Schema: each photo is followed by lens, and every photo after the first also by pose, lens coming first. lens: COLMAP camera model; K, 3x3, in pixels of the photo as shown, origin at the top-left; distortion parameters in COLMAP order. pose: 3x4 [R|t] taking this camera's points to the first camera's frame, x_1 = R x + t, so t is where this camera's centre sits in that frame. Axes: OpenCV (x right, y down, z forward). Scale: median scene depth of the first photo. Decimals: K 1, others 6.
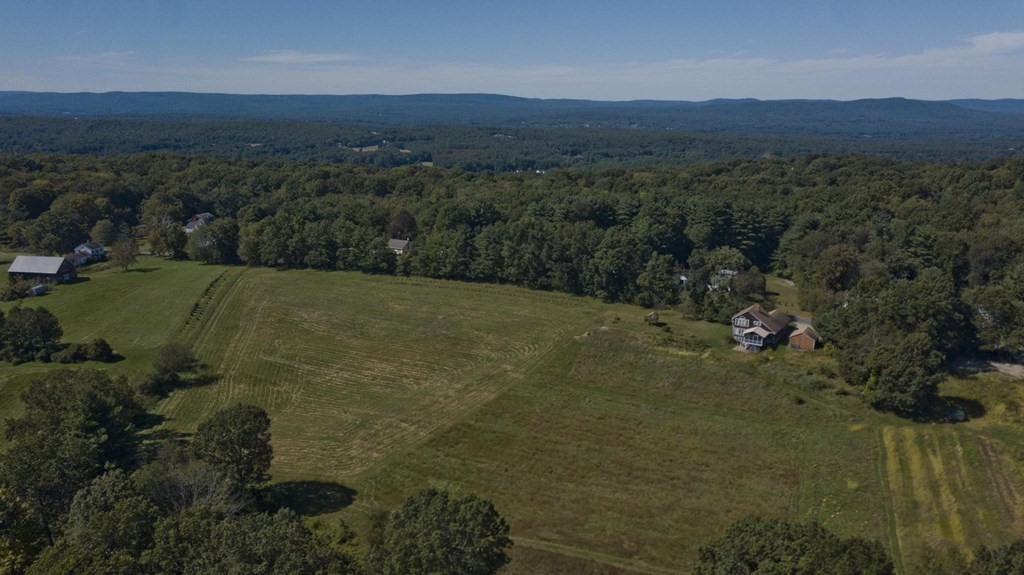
lens RADIAL K [[791.6, 0, 507.8], [0, 791.6, 293.1], [0, 0, 1]] dist [0.016126, -0.011492]
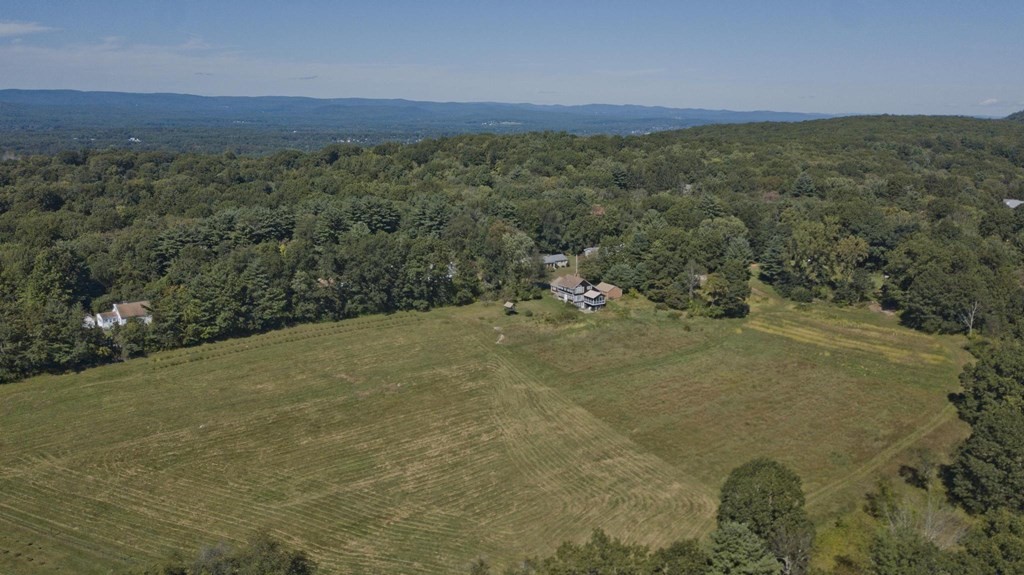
lens RADIAL K [[791.6, 0, 510.0], [0, 791.6, 282.1], [0, 0, 1]] dist [0.016126, -0.011492]
pose [[0.435673, -0.200872, 0.877405, -0.588054], [0.202114, 0.971720, 0.122105, -0.105171], [-0.877120, 0.124138, 0.463952, 0.407255]]
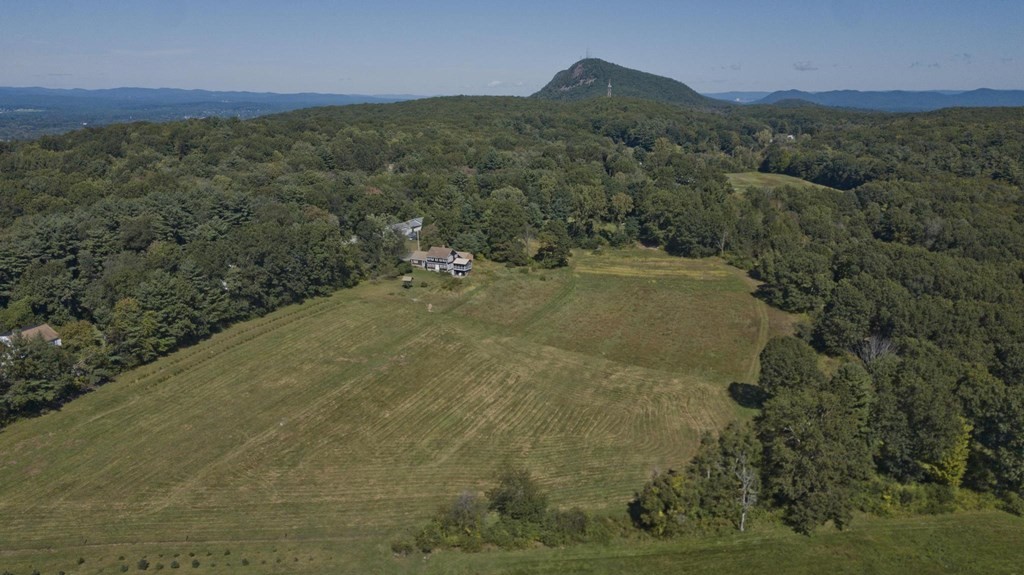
lens RADIAL K [[791.6, 0, 510.4], [0, 791.6, 291.9], [0, 0, 1]] dist [0.016126, -0.011492]
pose [[-0.108394, -0.254484, 0.960983, -0.742331], [0.228398, 0.934444, 0.273218, -0.185224], [-0.967515, 0.249102, -0.043164, 0.728309]]
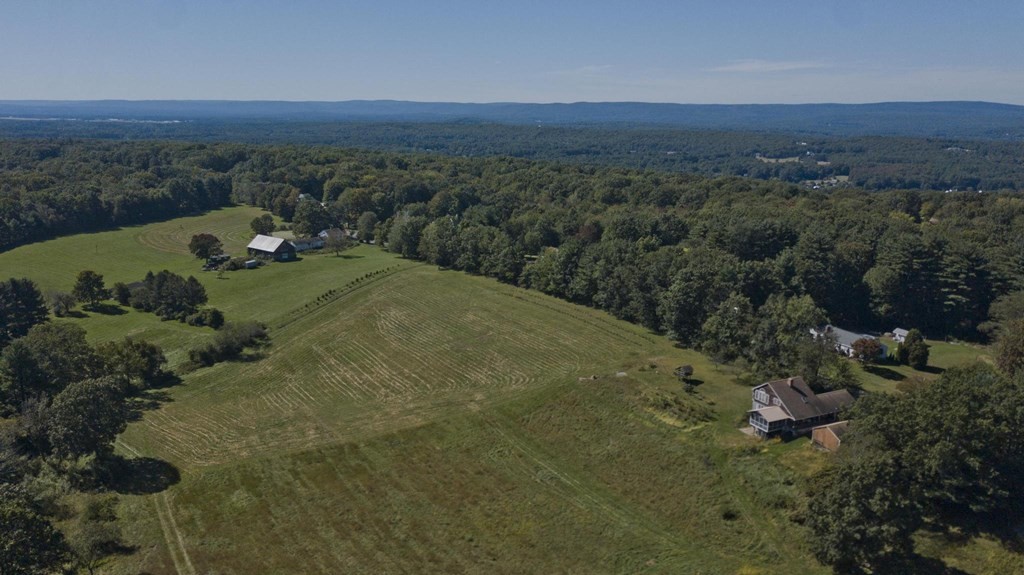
lens RADIAL K [[791.6, 0, 501.3], [0, 791.6, 288.8], [0, 0, 1]] dist [0.016126, -0.011492]
pose [[0.847759, 0.115906, -0.517562, 0.347583], [-0.124354, 0.992066, 0.018480, -0.035496], [0.515597, 0.048695, 0.855446, 0.171133]]
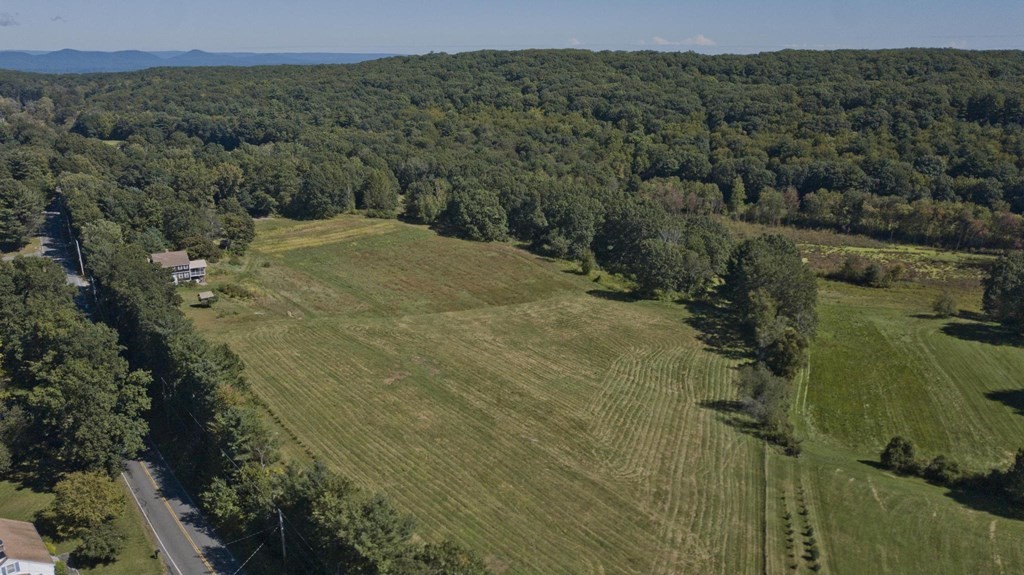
lens RADIAL K [[791.6, 0, 496.7], [0, 791.6, 294.8], [0, 0, 1]] dist [0.016126, -0.011492]
pose [[-0.903032, -0.142138, 0.405375, -0.360743], [0.080711, 0.870725, 0.485101, -0.291115], [-0.421922, 0.470780, -0.774821, 1.227662]]
